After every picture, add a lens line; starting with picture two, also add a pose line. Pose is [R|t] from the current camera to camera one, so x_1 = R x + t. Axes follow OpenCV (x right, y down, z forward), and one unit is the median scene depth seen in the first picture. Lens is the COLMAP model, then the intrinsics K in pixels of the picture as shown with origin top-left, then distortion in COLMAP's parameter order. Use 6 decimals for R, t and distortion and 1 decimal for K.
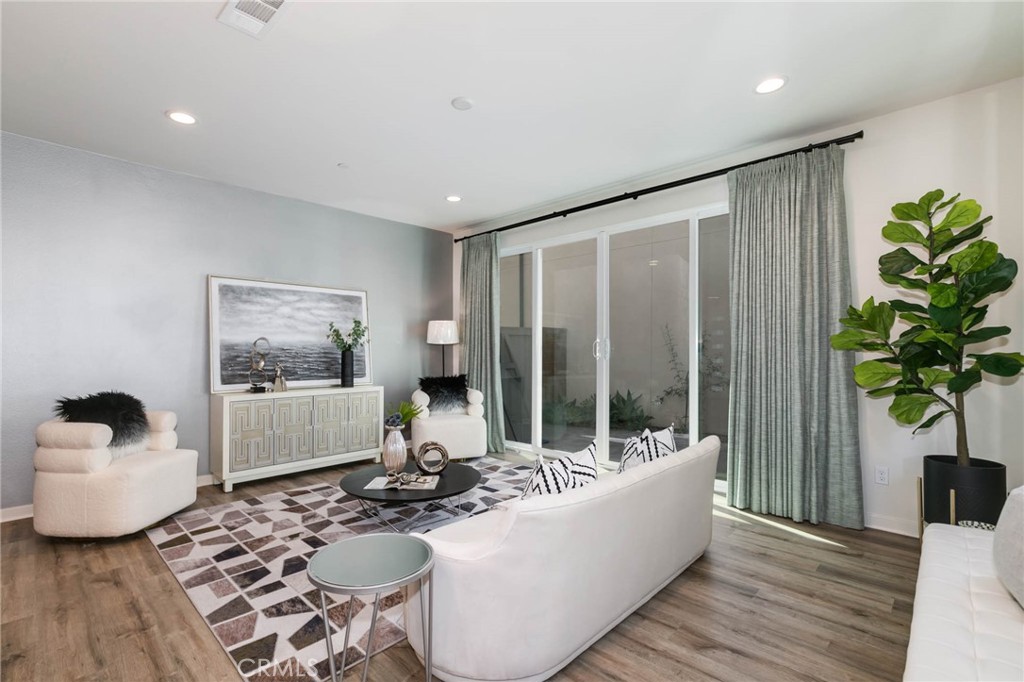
lens RADIAL K [[467.3, 0, 505.9], [0, 467.3, 342.7], [0, 0, 1]] dist [-0.000846, -0.000340]
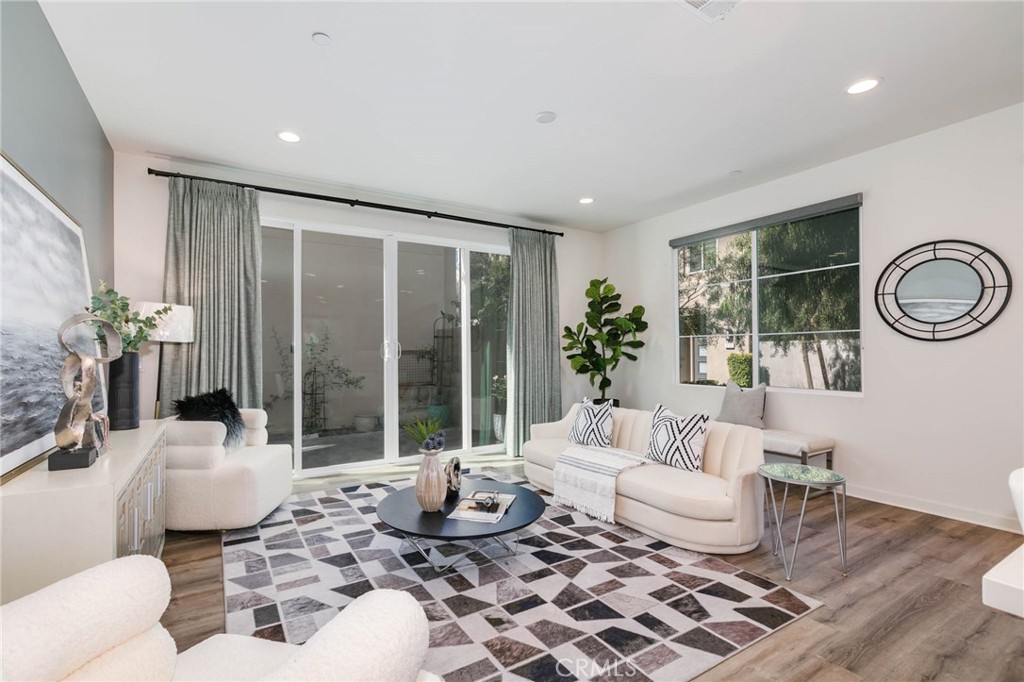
lens RADIAL K [[467.3, 0, 468.9], [0, 467.3, 353.1], [0, 0, 1]] dist [-0.000846, -0.000340]
pose [[0.271806, -0.000694, 0.962352, -1.108963], [-0.008784, 0.999956, 0.003202, 0.020223], [-0.962312, -0.009324, 0.271788, 0.849131]]
